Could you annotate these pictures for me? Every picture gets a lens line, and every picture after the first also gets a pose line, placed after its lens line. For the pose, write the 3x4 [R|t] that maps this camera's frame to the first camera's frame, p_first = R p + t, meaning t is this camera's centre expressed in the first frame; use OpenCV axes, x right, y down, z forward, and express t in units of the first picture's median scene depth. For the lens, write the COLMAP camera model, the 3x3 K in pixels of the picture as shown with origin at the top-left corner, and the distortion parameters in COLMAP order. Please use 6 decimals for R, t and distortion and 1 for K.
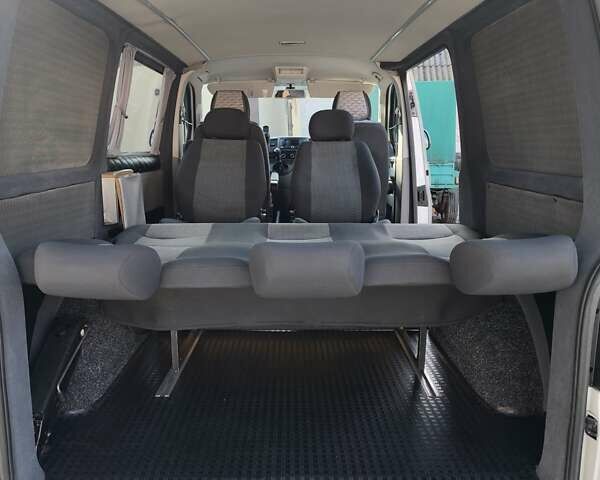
lens RADIAL K [[555.9, 0, 300.0], [0, 555.9, 240.0], [0, 0, 1]] dist [0.074244, -0.158646]
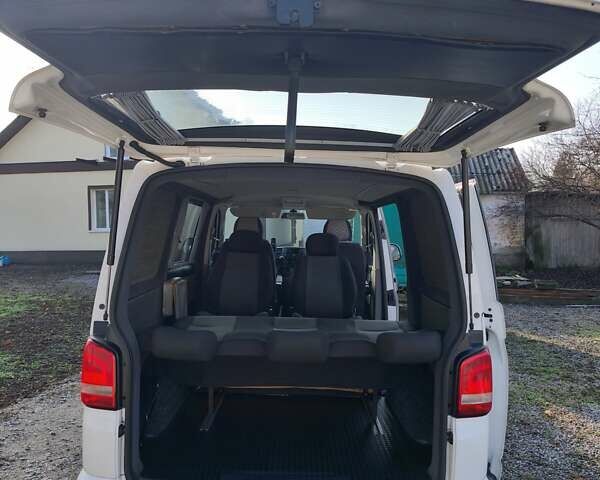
lens RADIAL K [[555.9, 0, 300.0], [0, 555.9, 240.0], [0, 0, 1]] dist [0.074244, -0.158646]
pose [[0.999700, 0.023890, -0.005421, 0.008896], [-0.024446, 0.987152, -0.157900, -0.000650], [0.001579, 0.157985, 0.987440, -0.335201]]
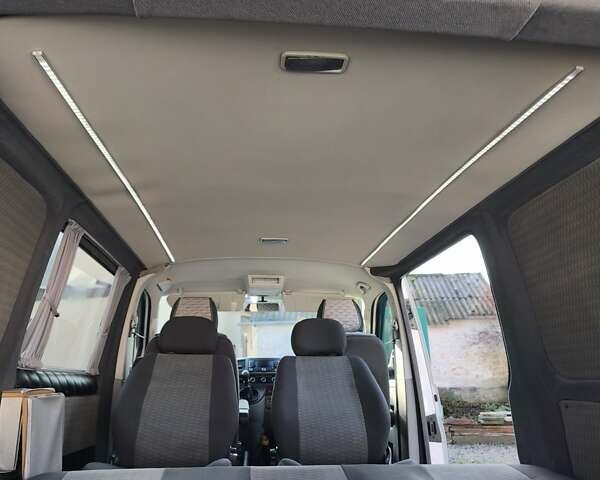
lens RADIAL K [[555.9, 0, 300.0], [0, 555.9, 240.0], [0, 0, 1]] dist [0.074244, -0.158646]
pose [[0.996407, 0.018558, 0.082639, -0.040210], [0.016749, 0.913258, -0.407038, -0.002948], [-0.083025, 0.406959, 0.909665, 0.195817]]
